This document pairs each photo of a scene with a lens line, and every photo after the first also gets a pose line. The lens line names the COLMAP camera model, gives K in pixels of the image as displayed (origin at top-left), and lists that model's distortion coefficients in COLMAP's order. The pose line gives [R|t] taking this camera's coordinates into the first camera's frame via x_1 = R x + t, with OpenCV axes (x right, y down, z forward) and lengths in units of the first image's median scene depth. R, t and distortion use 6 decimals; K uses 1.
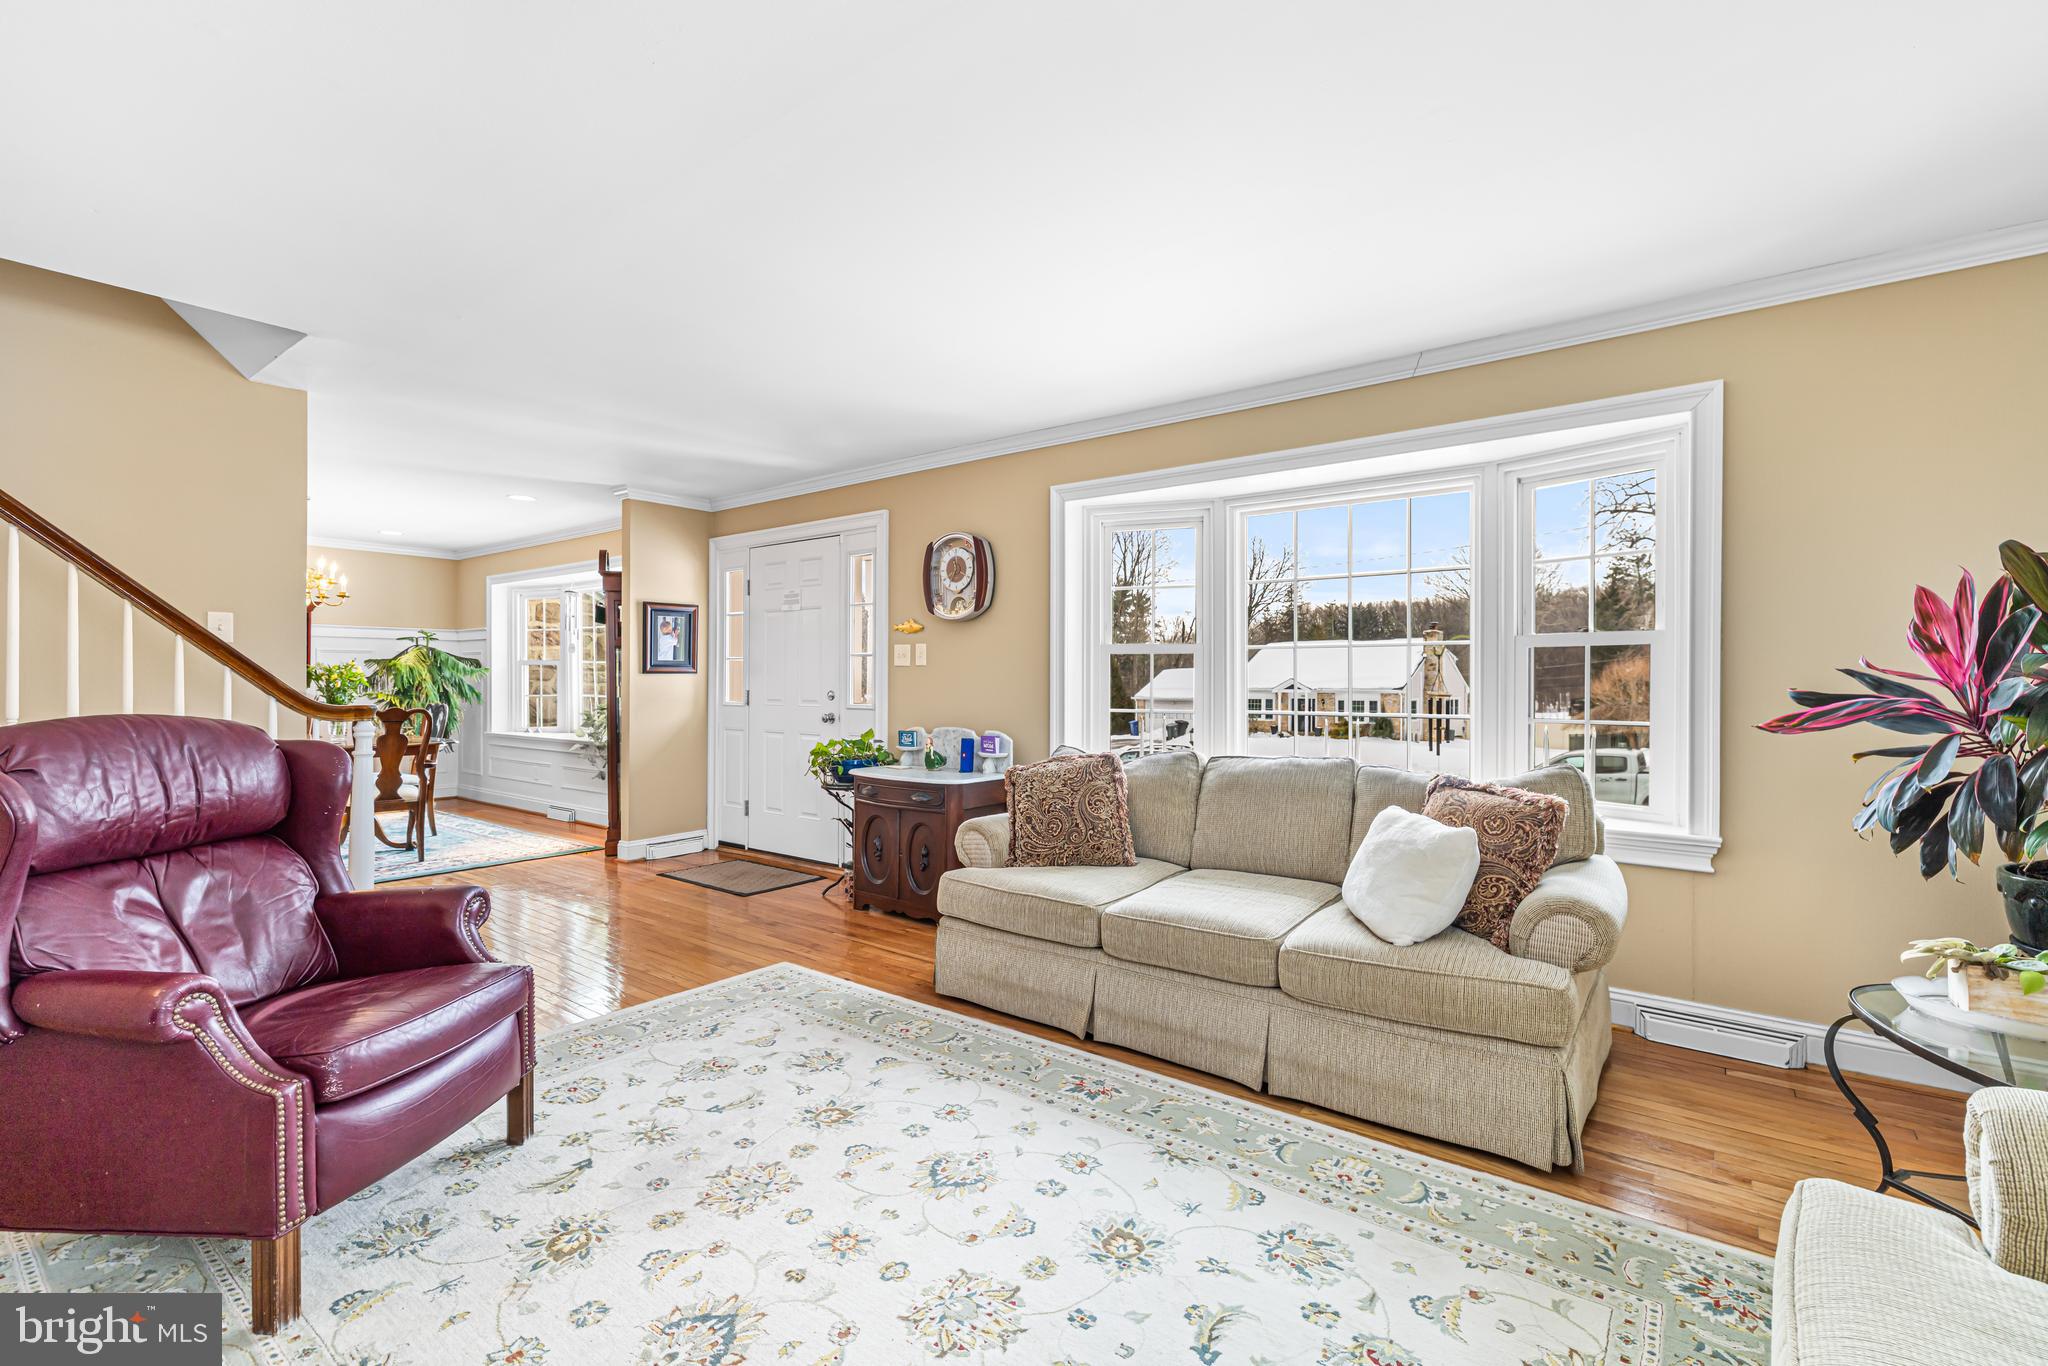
lens RADIAL K [[890.9, 0, 1027.3], [0, 890.9, 682.8], [0, 0, 1]] dist [0.016128, 0.000275]
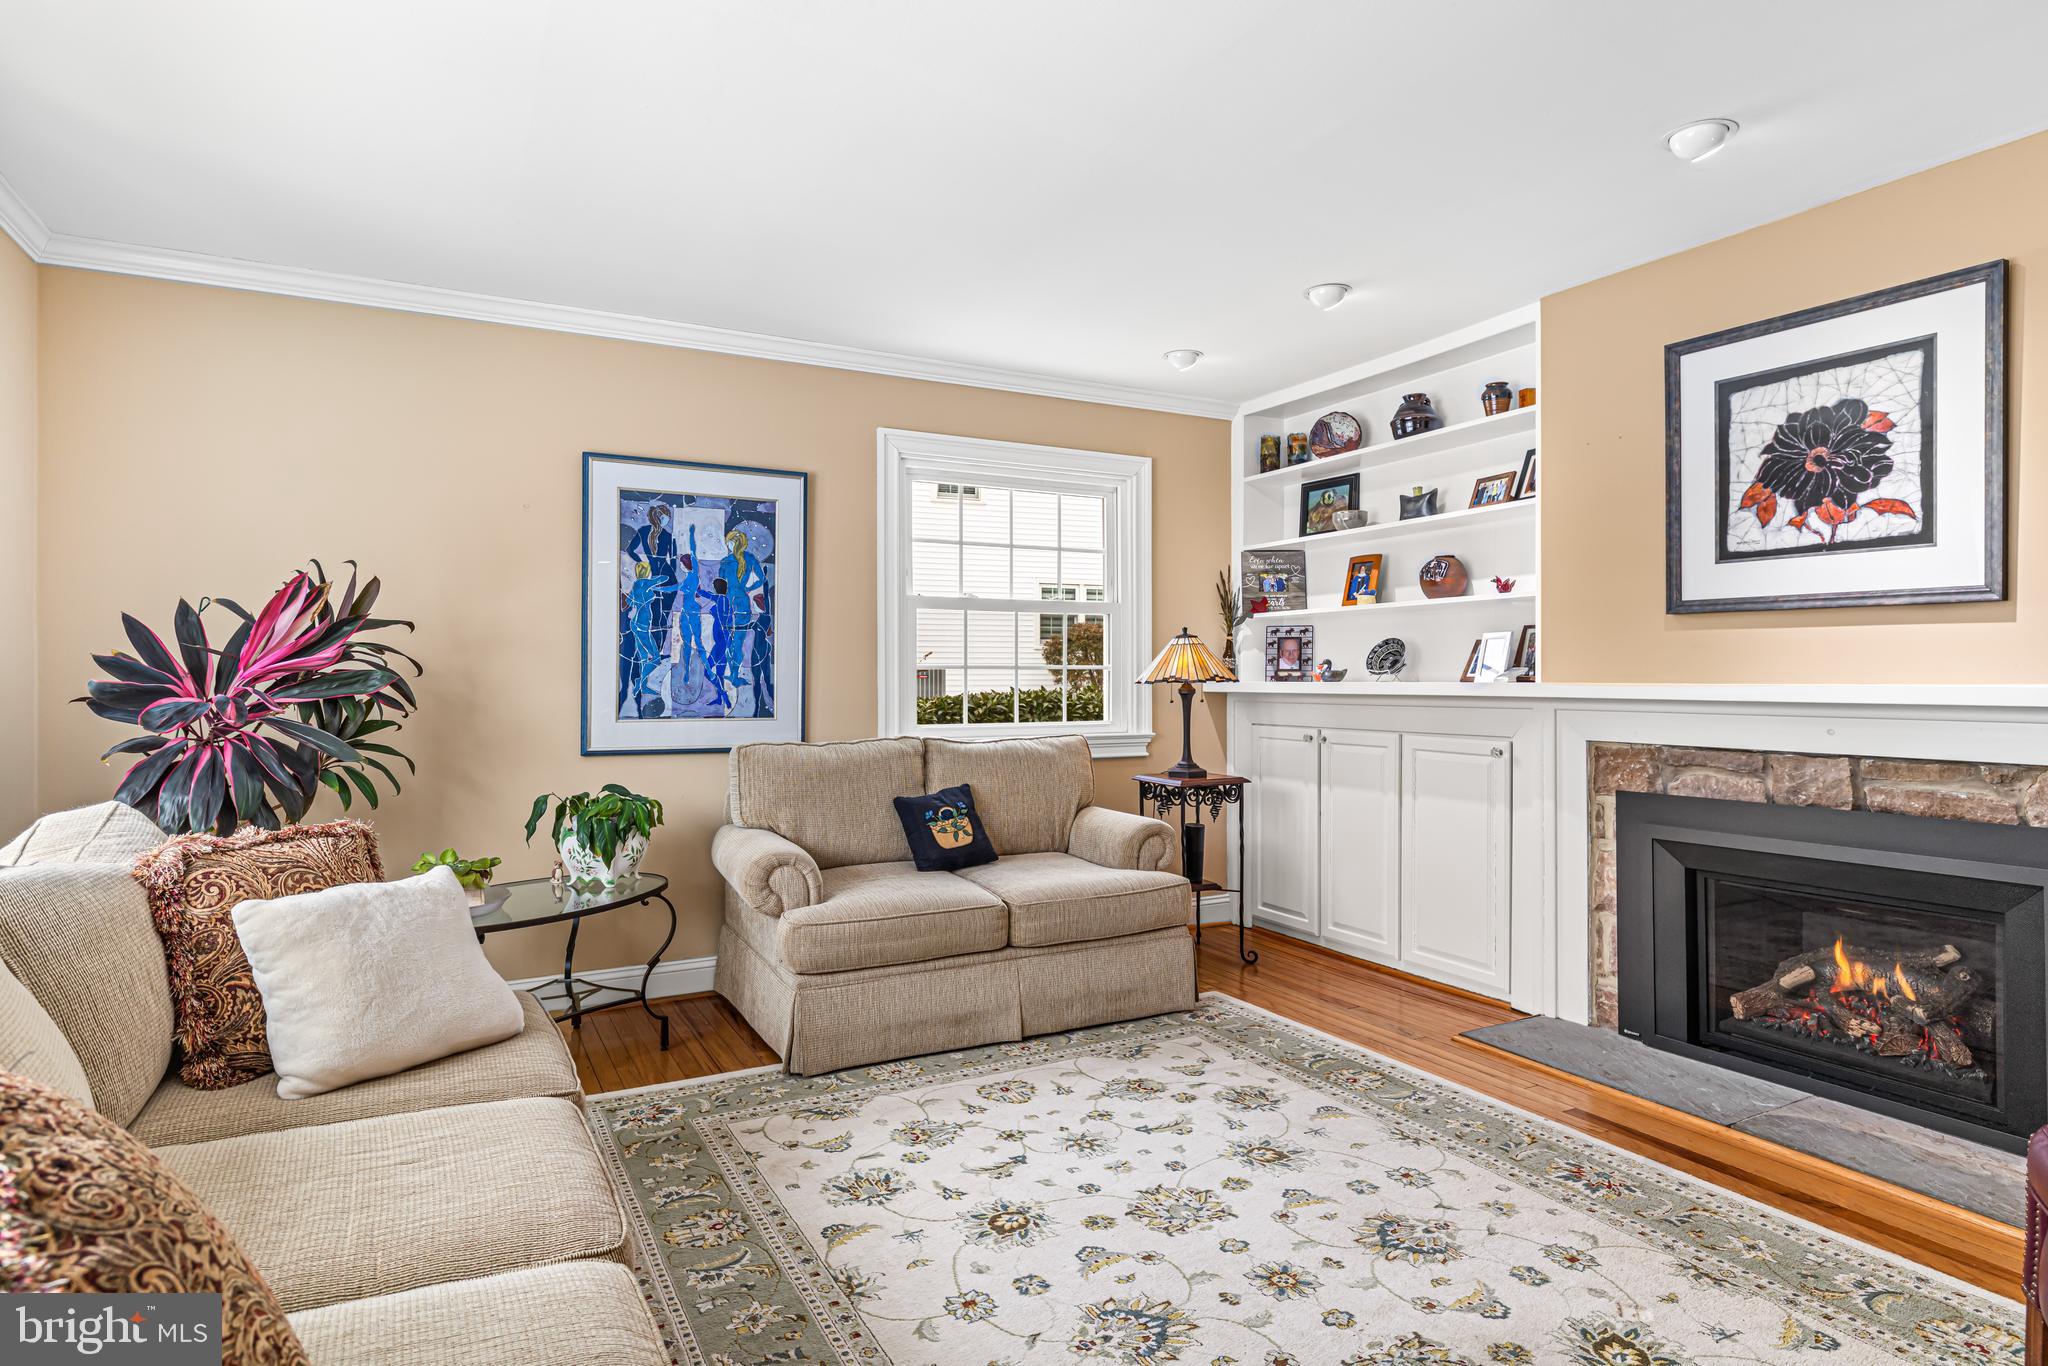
lens RADIAL K [[1147.3, 0, 1018.7], [0, 1147.3, 682.3], [0, 0, 1]] dist [-0.000237, 0.001729]
pose [[-0.908722, -0.000578, 0.417401, -0.399310], [0.000633, 0.999996, 0.002763, 0.008595], [-0.417401, 0.002775, -0.908718, 1.945418]]
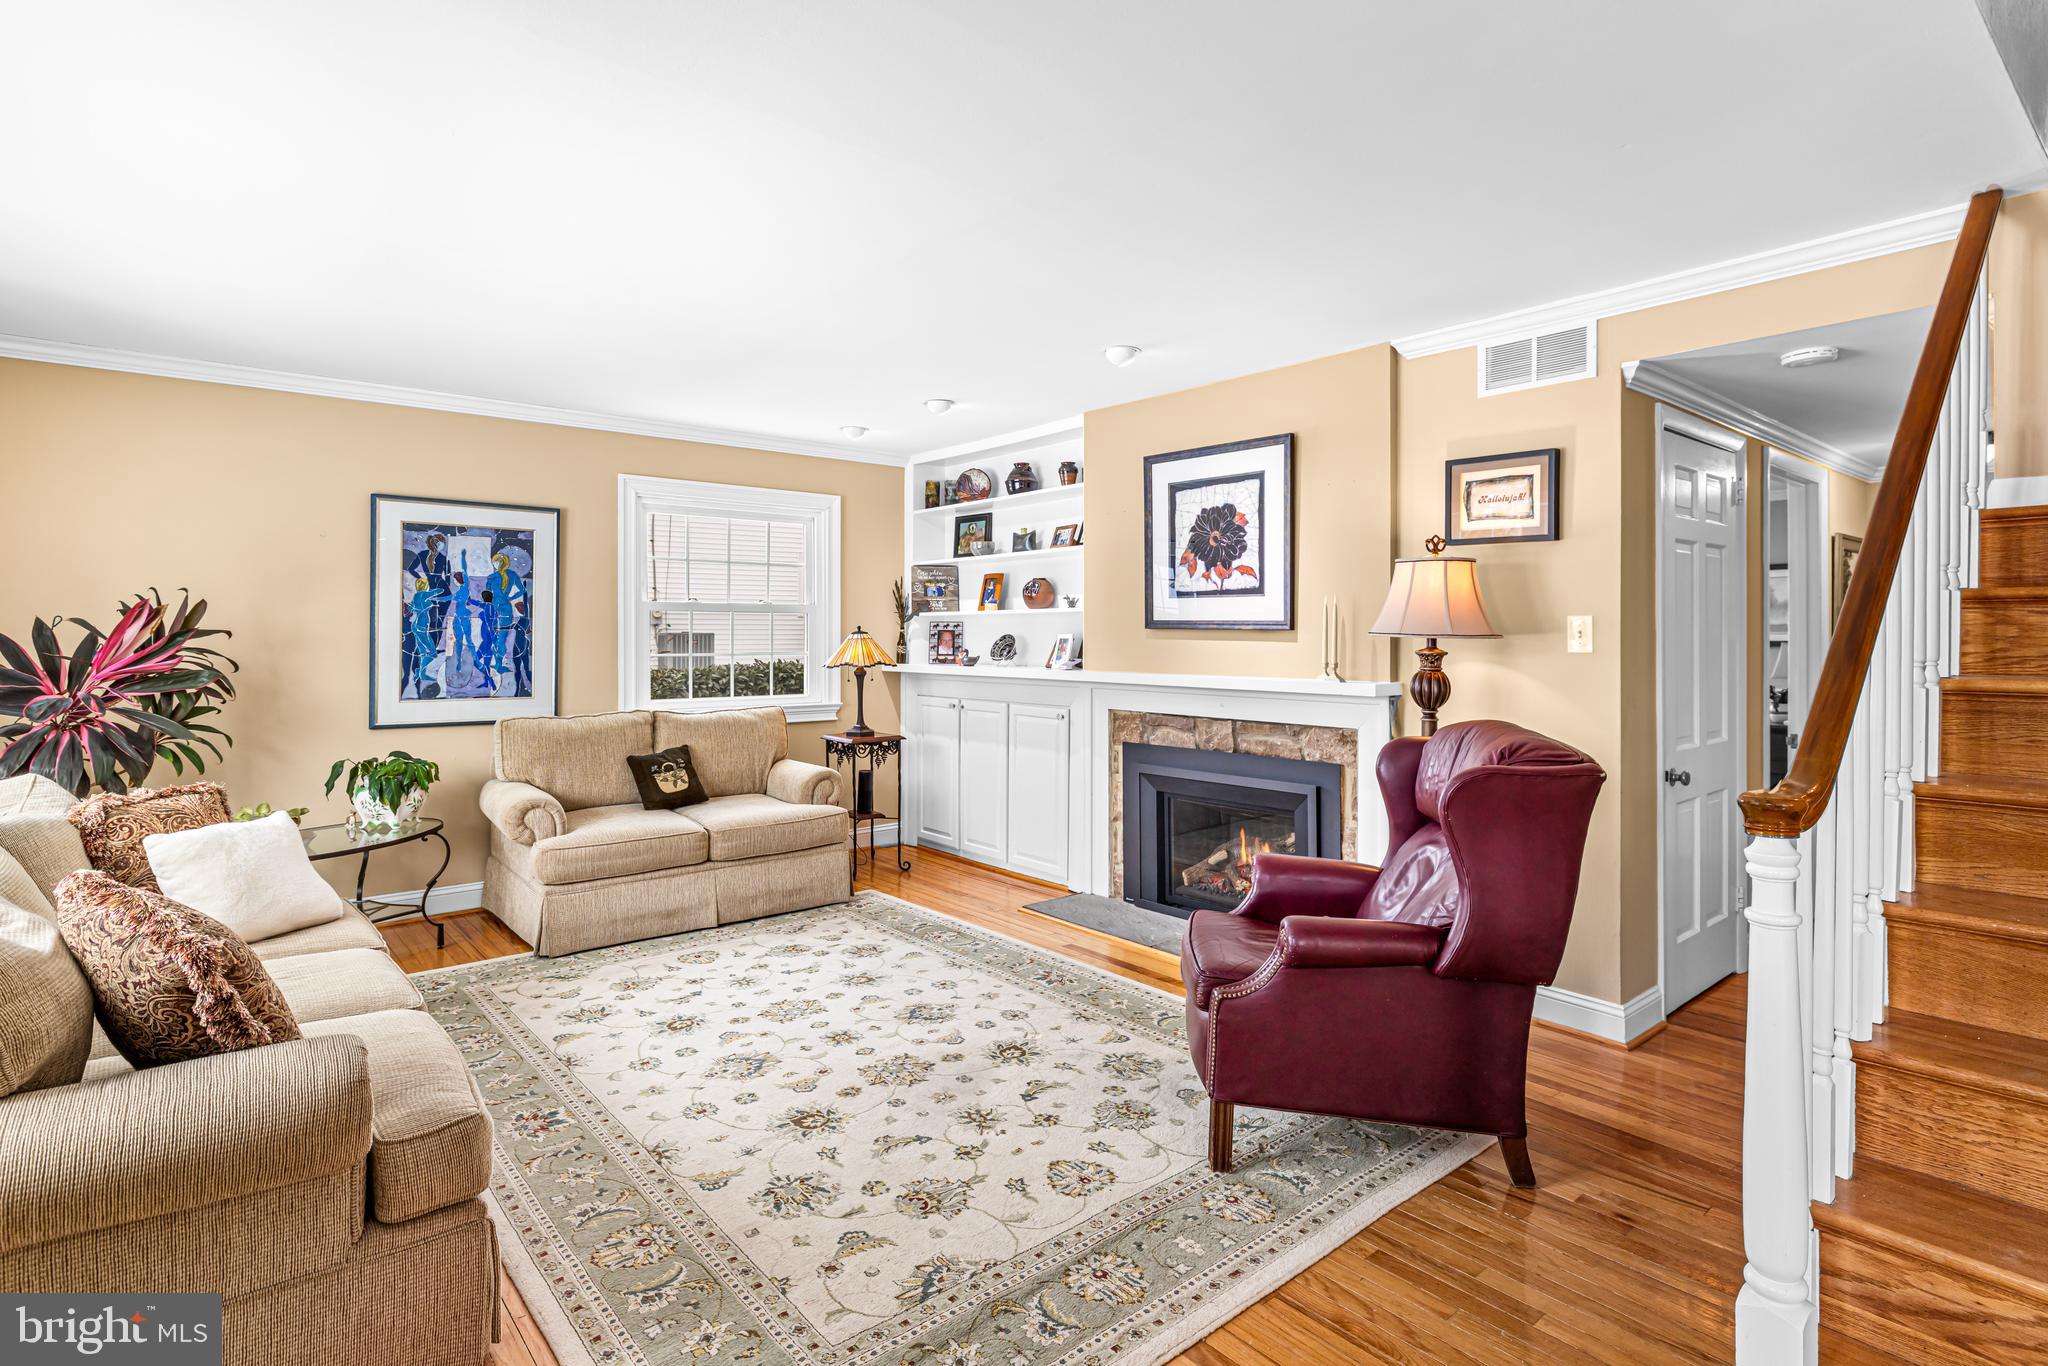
lens RADIAL K [[1077.7, 0, 1039.2], [0, 1077.7, 639.4], [0, 0, 1]] dist [0.004236, -0.002858]
pose [[-0.976356, -0.002430, 0.216153, -0.842442], [-0.001691, 0.999992, 0.003602, -0.067911], [-0.216160, 0.003152, -0.976353, 2.462171]]
